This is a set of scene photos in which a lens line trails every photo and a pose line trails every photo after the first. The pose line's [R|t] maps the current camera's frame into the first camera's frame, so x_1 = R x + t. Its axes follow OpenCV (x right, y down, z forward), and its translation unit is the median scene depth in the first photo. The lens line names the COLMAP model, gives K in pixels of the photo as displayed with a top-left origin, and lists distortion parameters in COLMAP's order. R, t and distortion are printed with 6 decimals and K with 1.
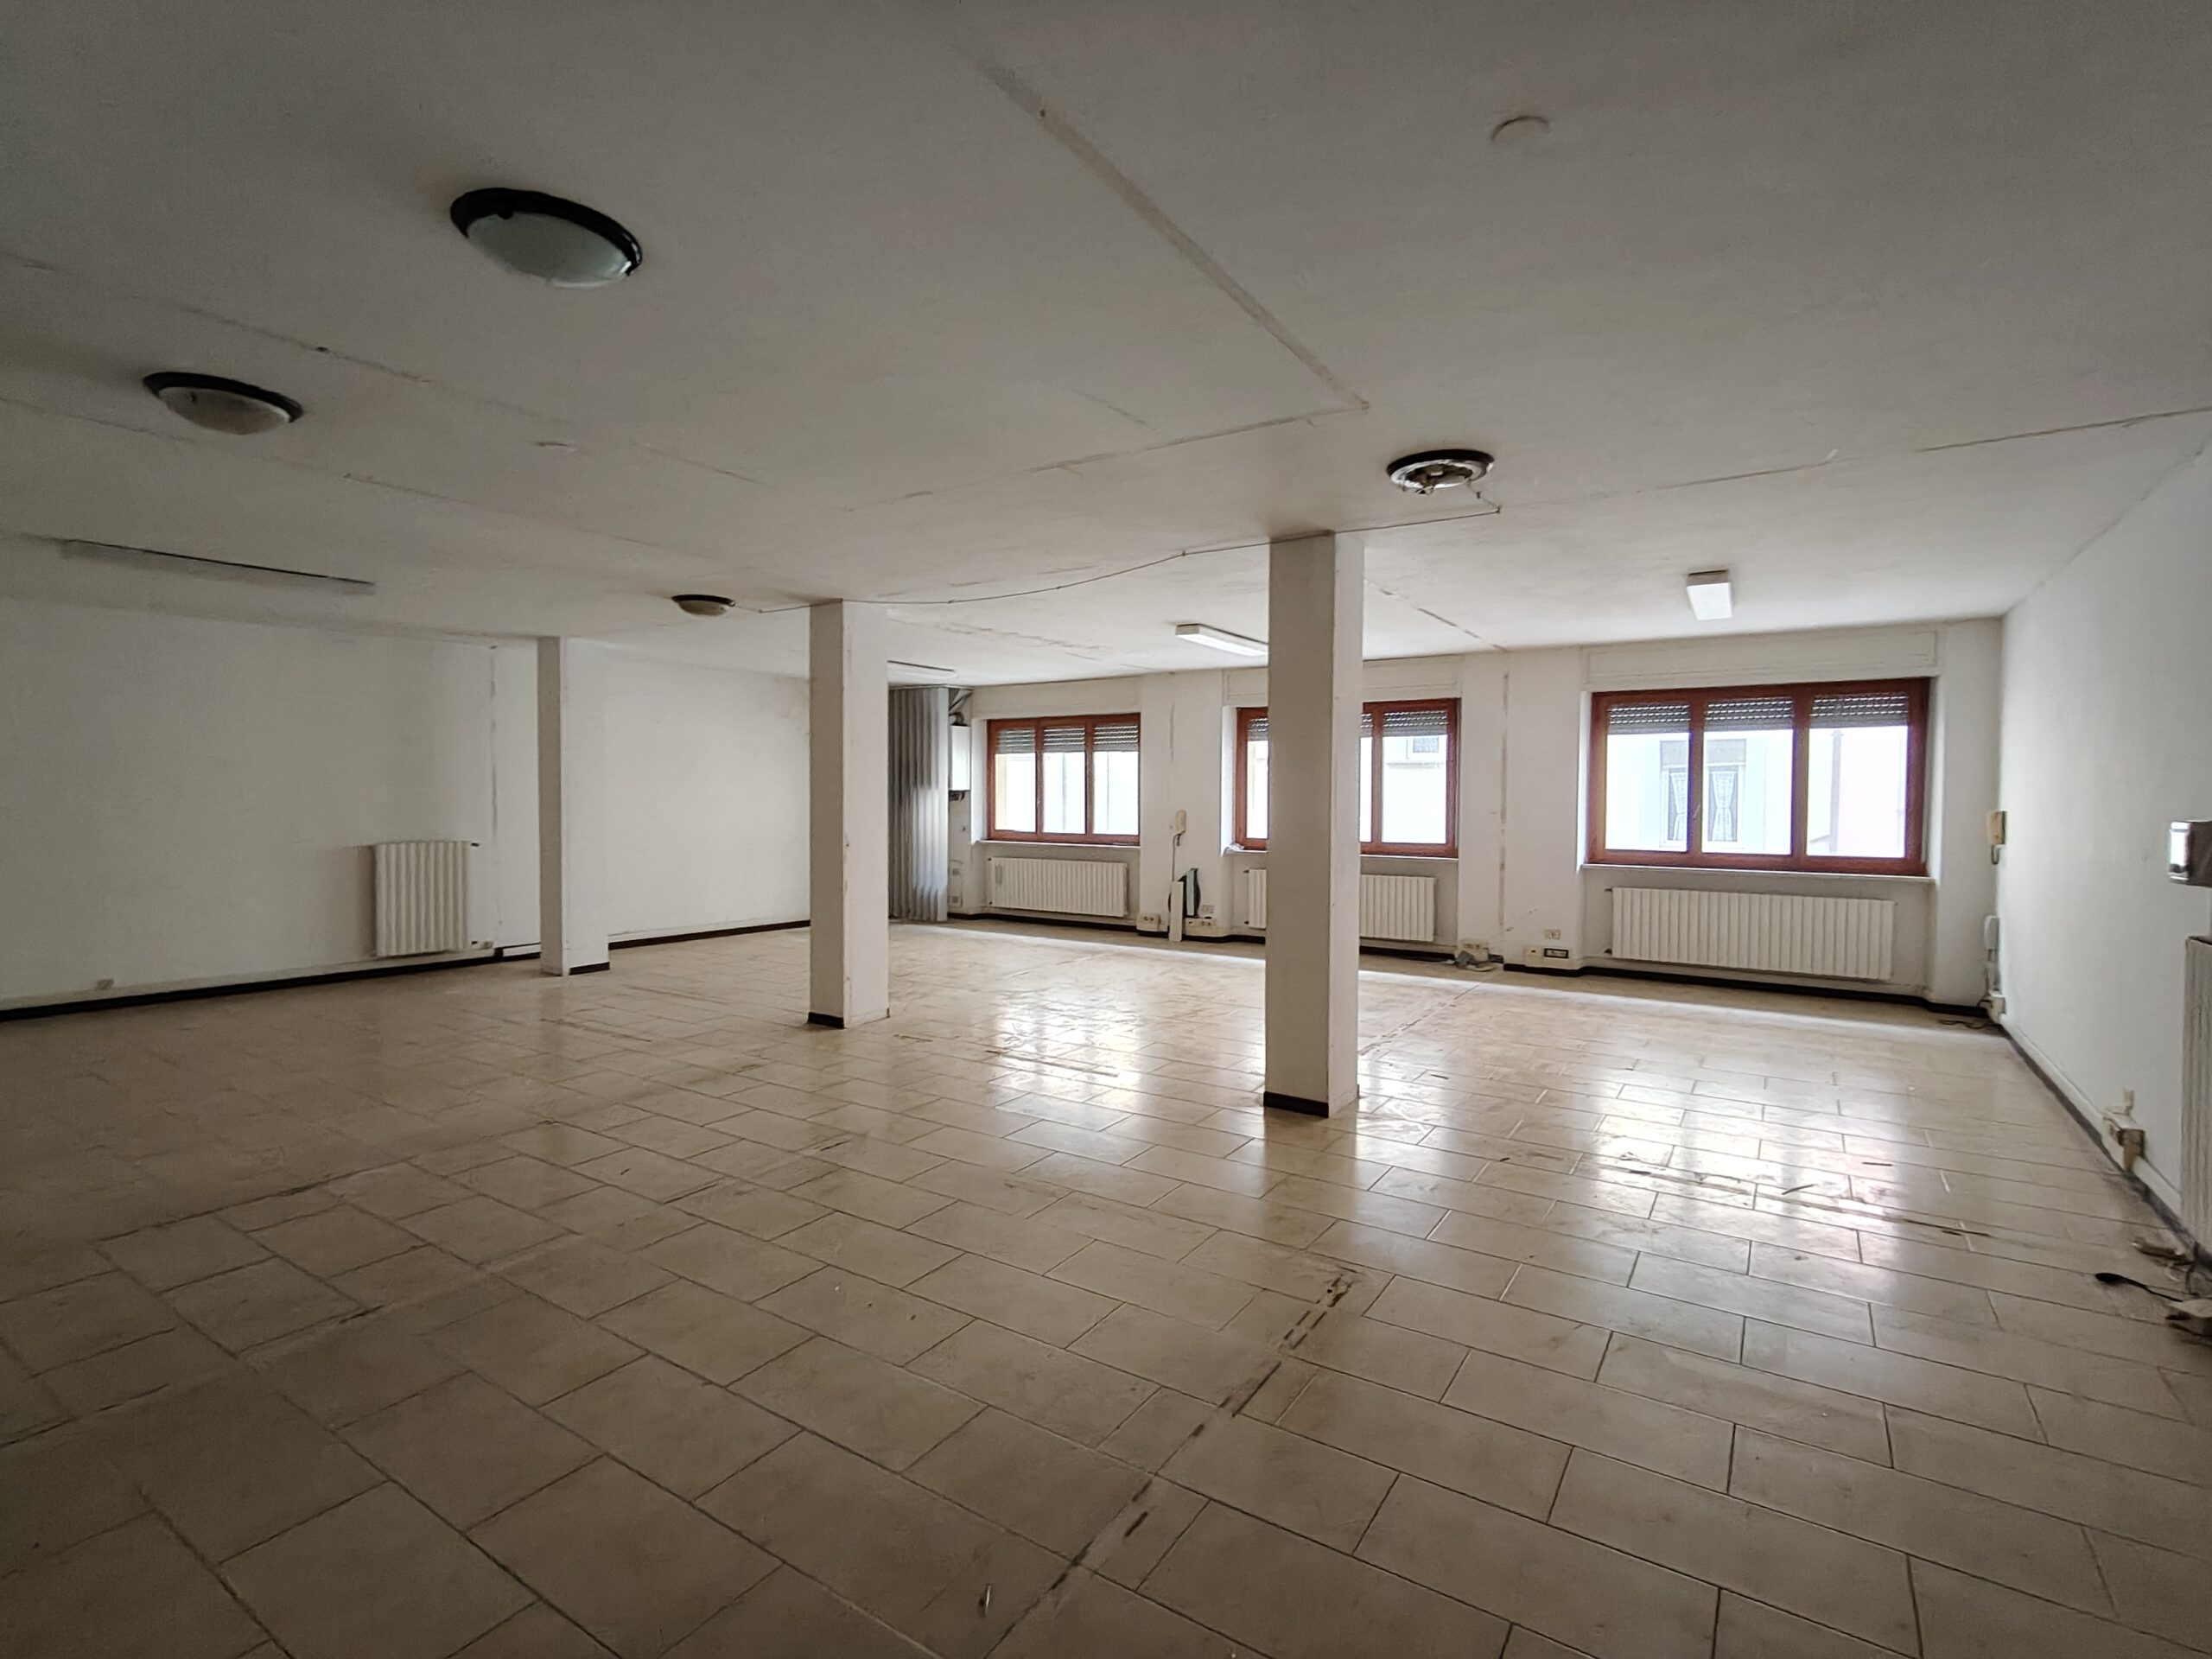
lens RADIAL K [[1037.5, 0, 1124.5], [0, 1037.5, 837.6], [0, 0, 1]] dist [0.013127, -0.004227]
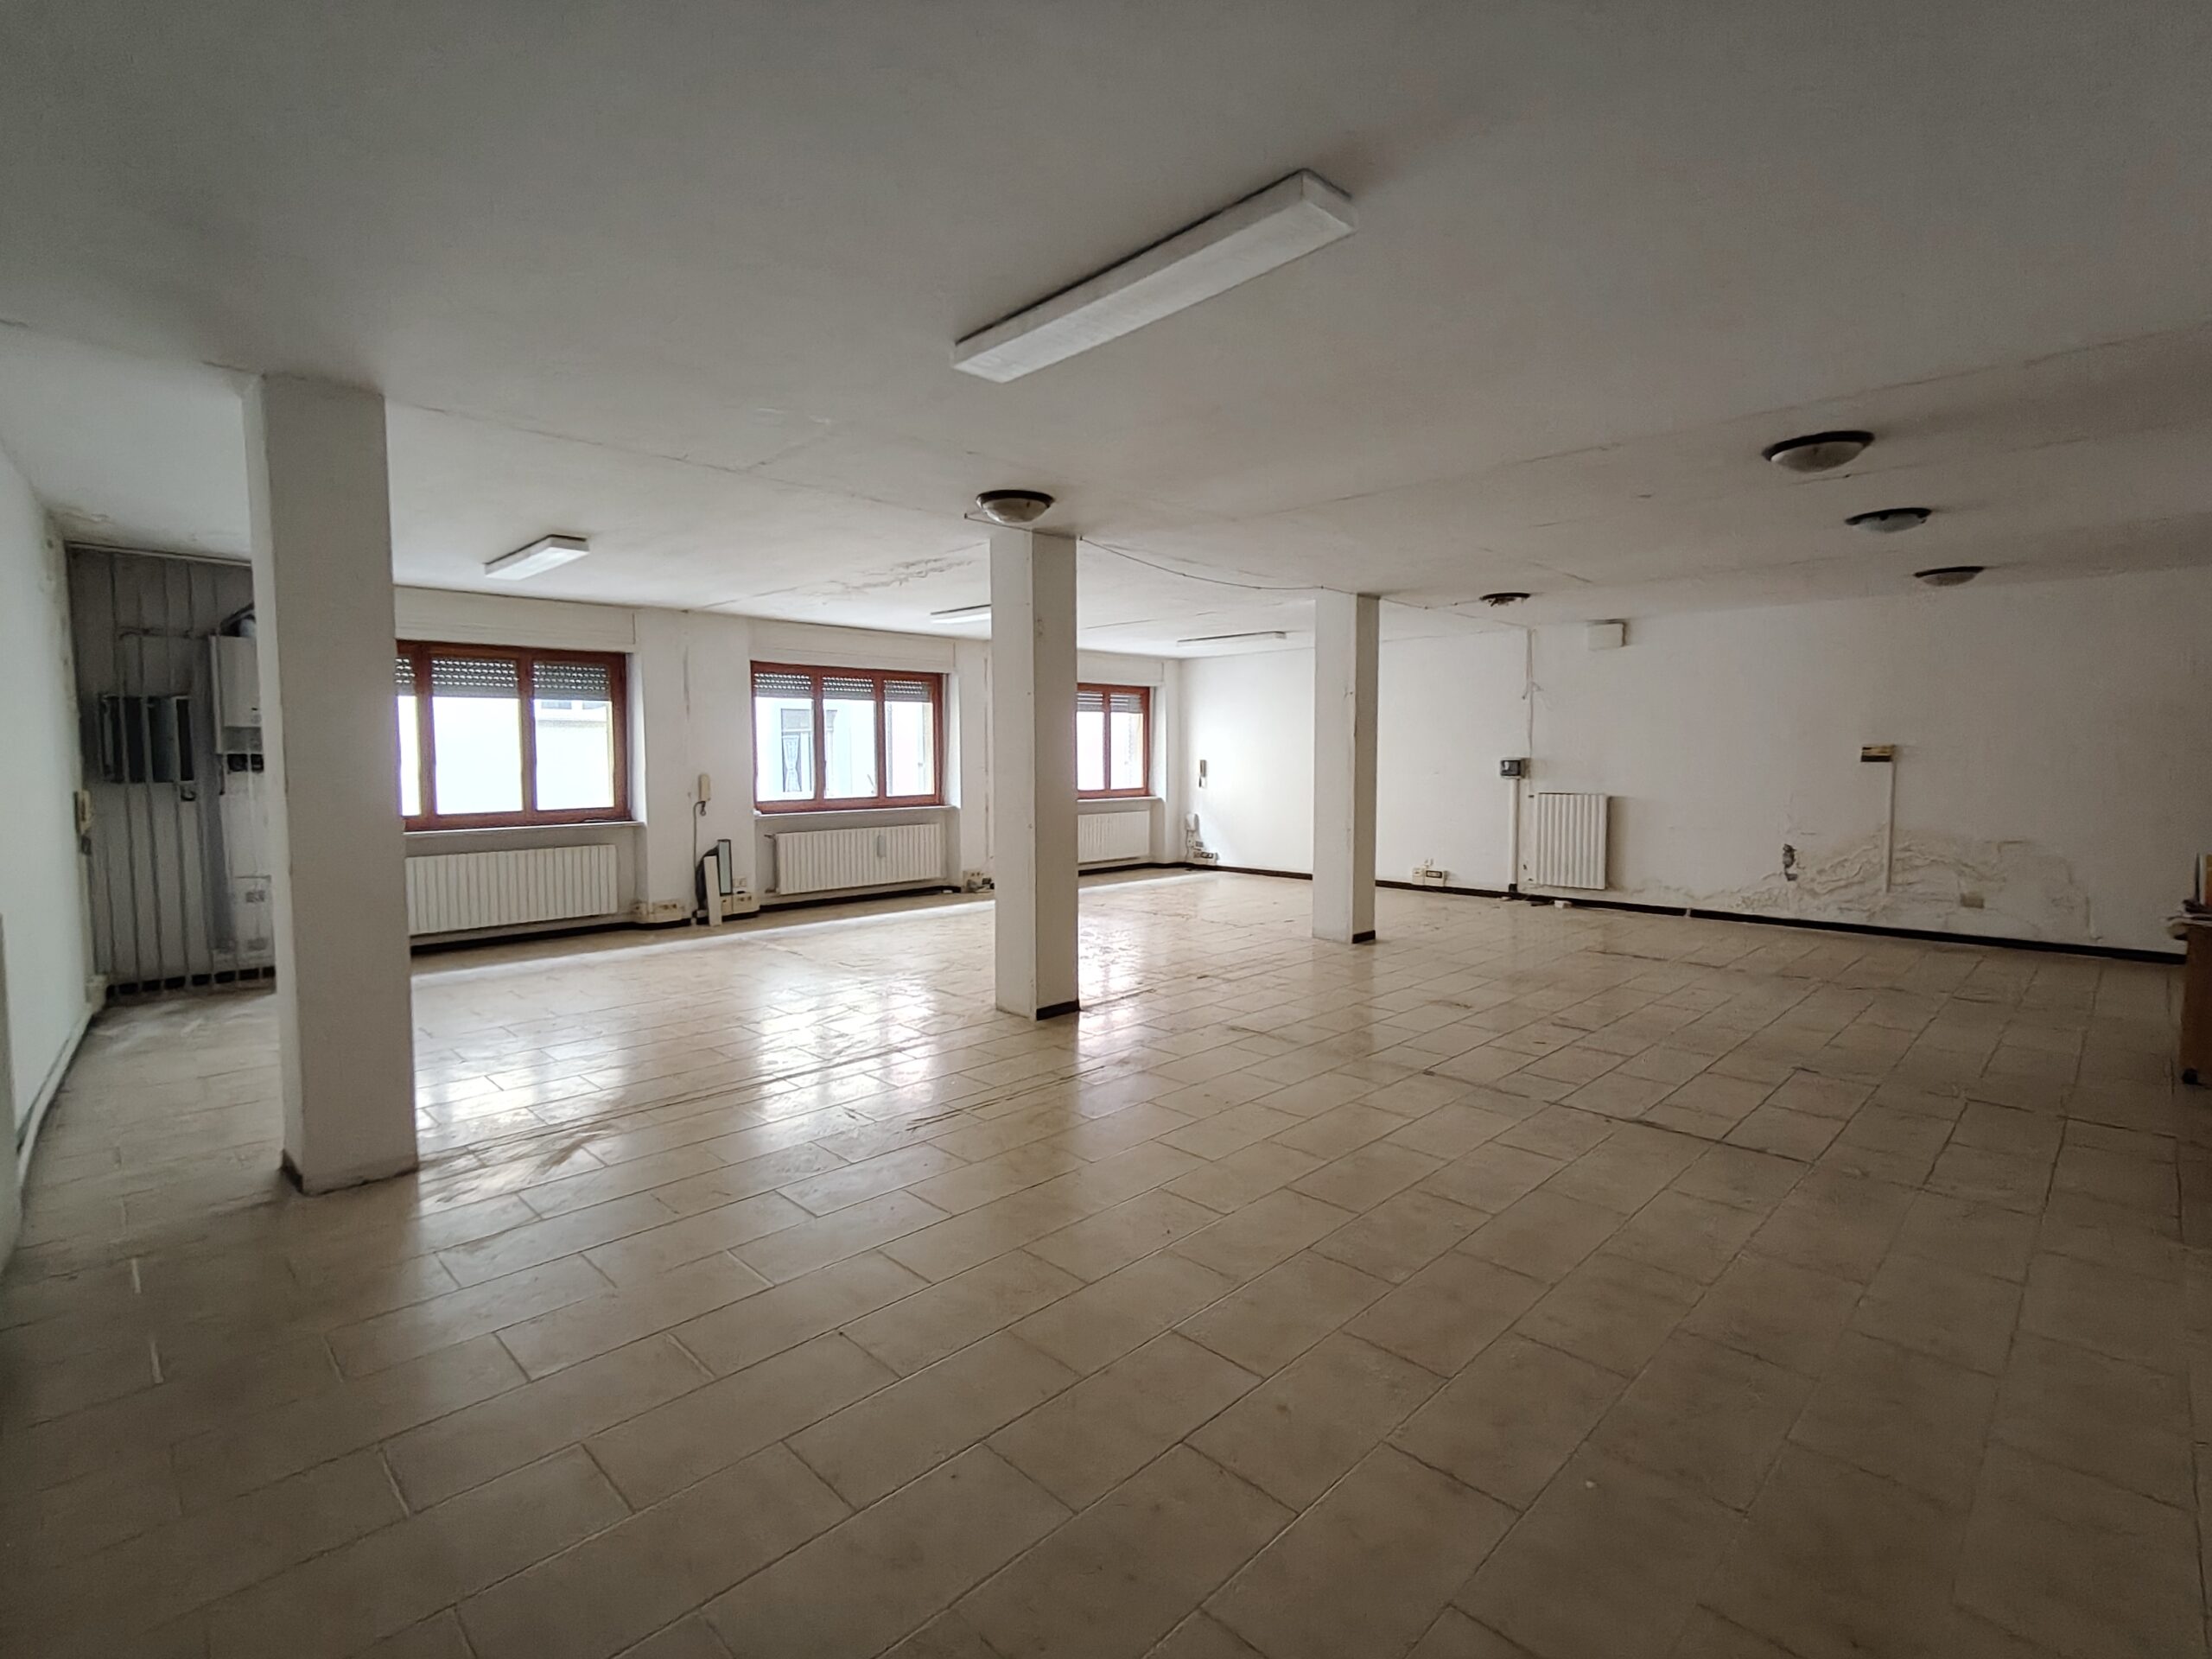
lens RADIAL K [[1037.5, 0, 1129.0], [0, 1037.5, 787.4], [0, 0, 1]] dist [0.013127, -0.004227]
pose [[0.205987, -0.038913, 0.977781, -0.687387], [0.049082, 0.998362, 0.029392, -0.021895], [-0.977323, 0.041937, 0.207560, 0.457465]]
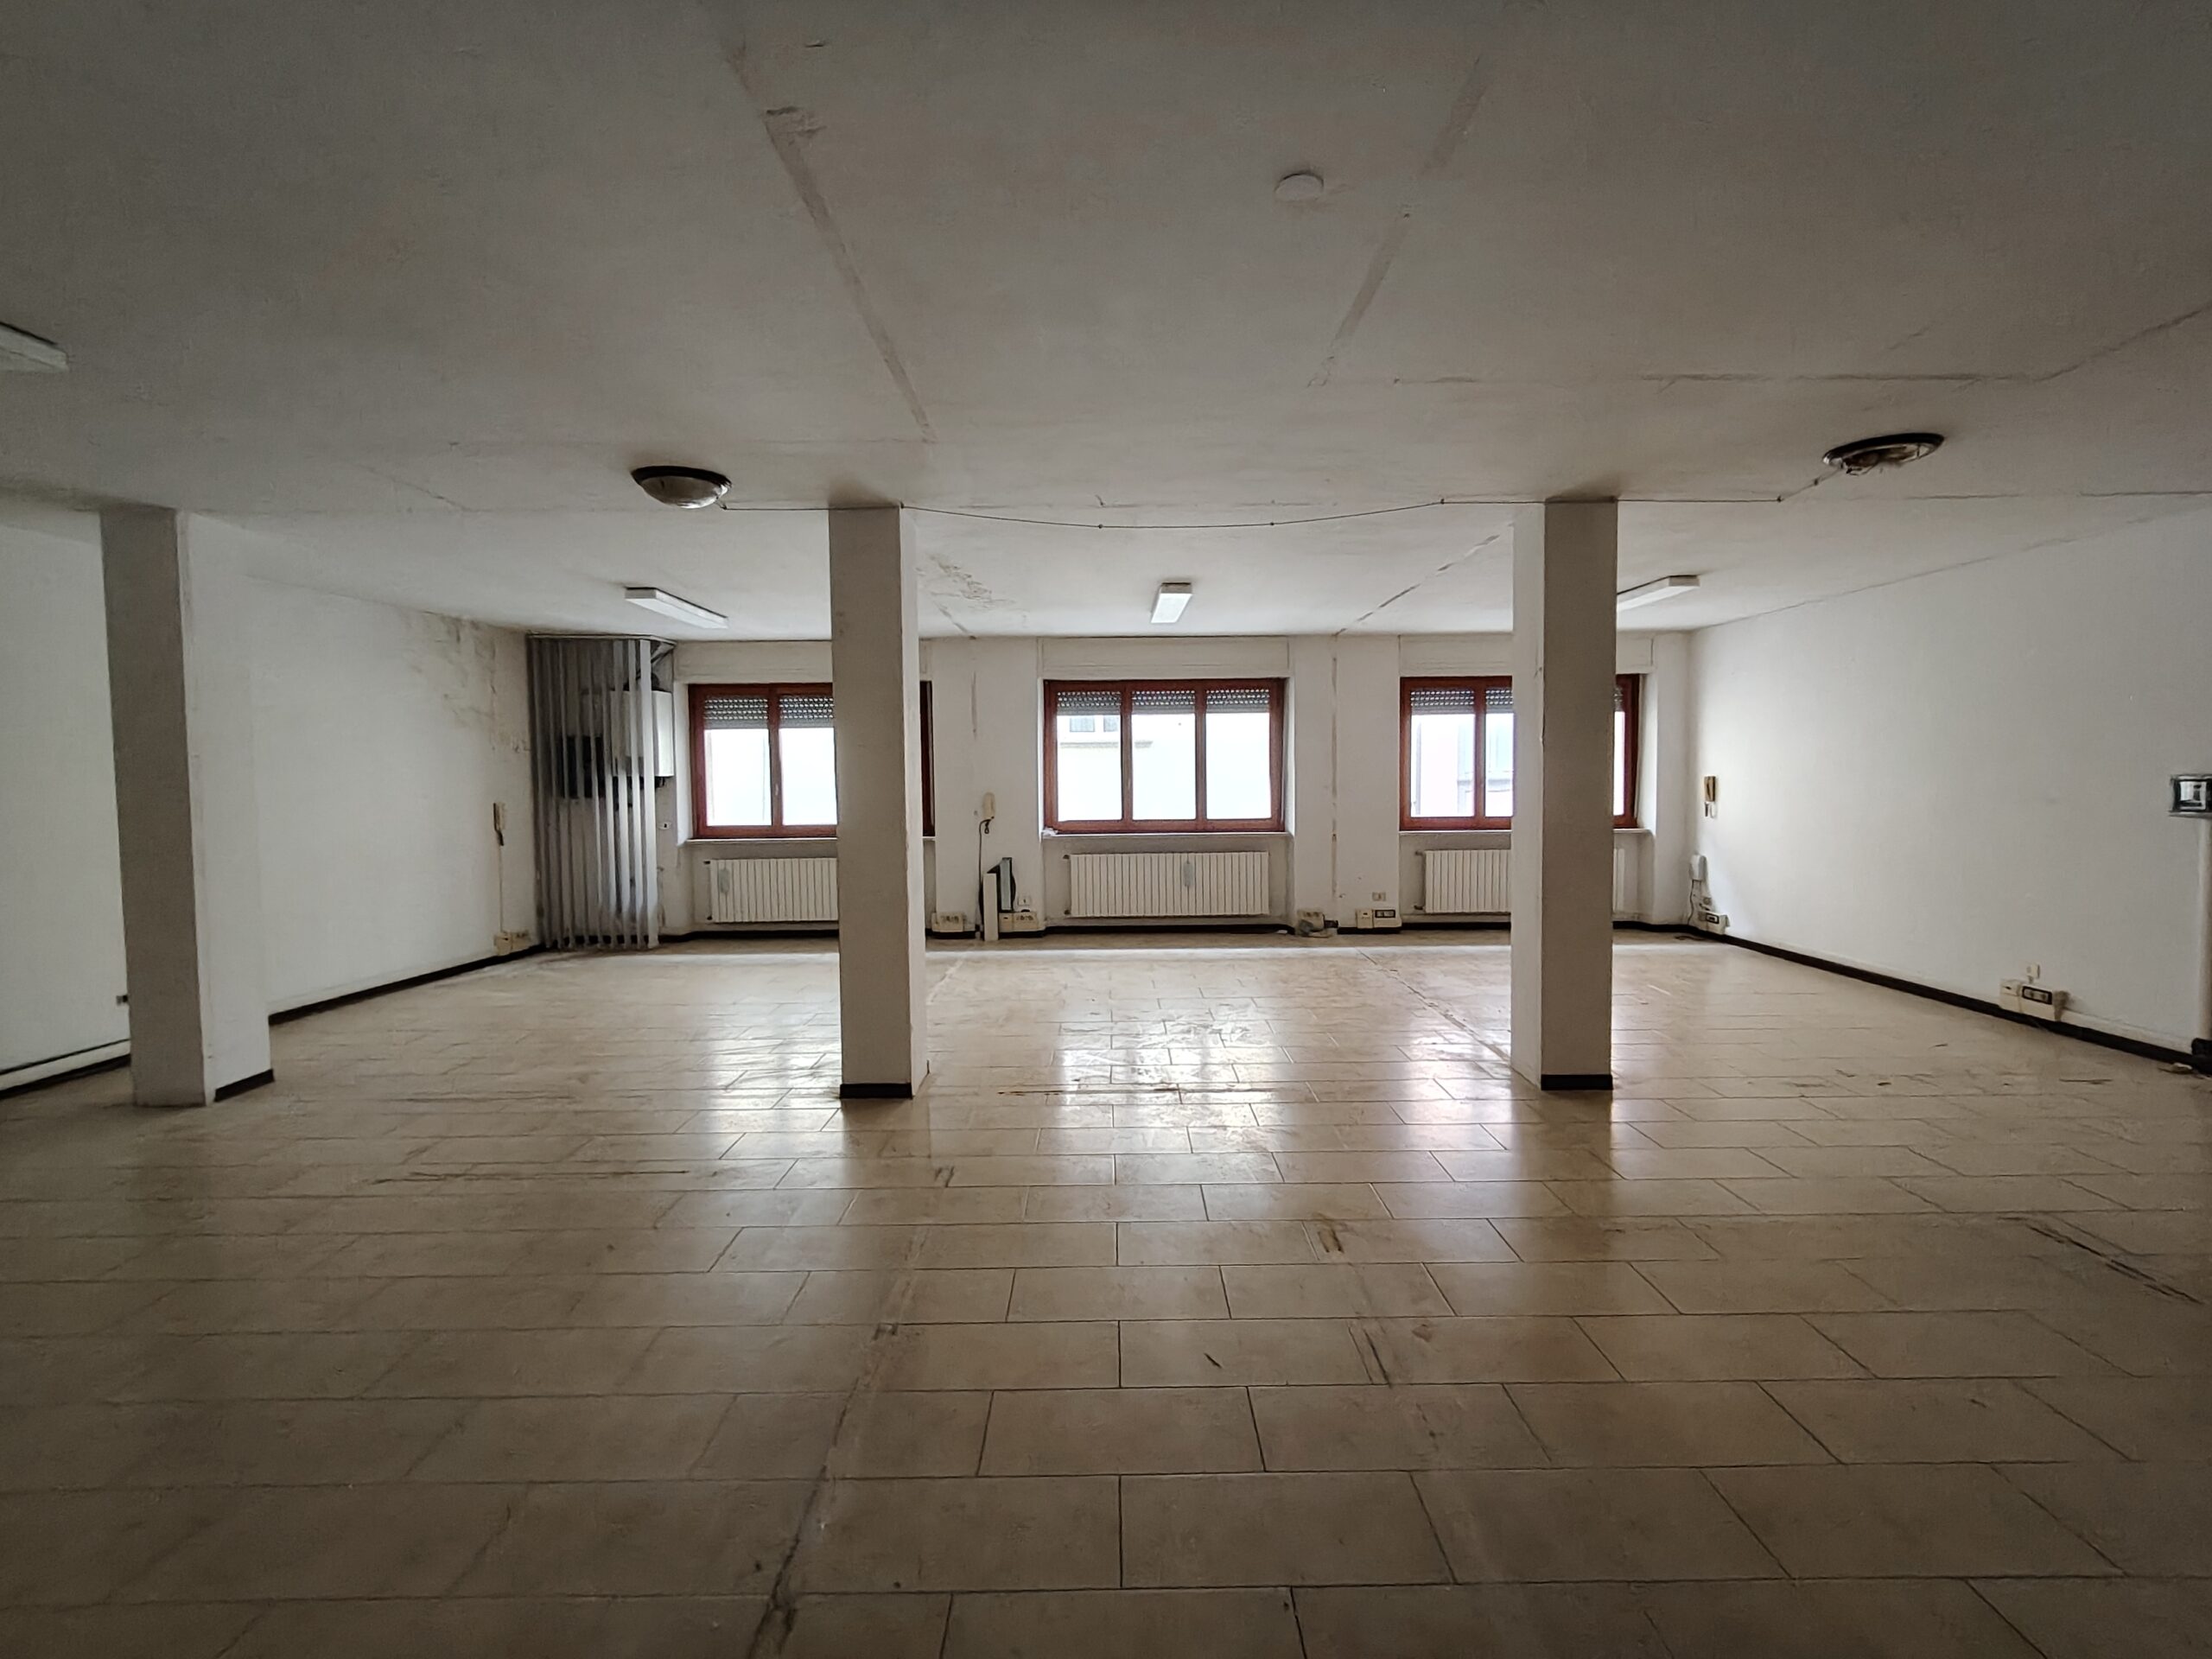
lens RADIAL K [[1037.5, 0, 1125.7], [0, 1037.5, 828.6], [0, 0, 1]] dist [0.013127, -0.004227]
pose [[0.838041, -0.044127, 0.543820, -0.318778], [0.040303, 0.999008, 0.018954, -0.007834], [-0.544116, 0.006033, 0.838988, 0.181381]]
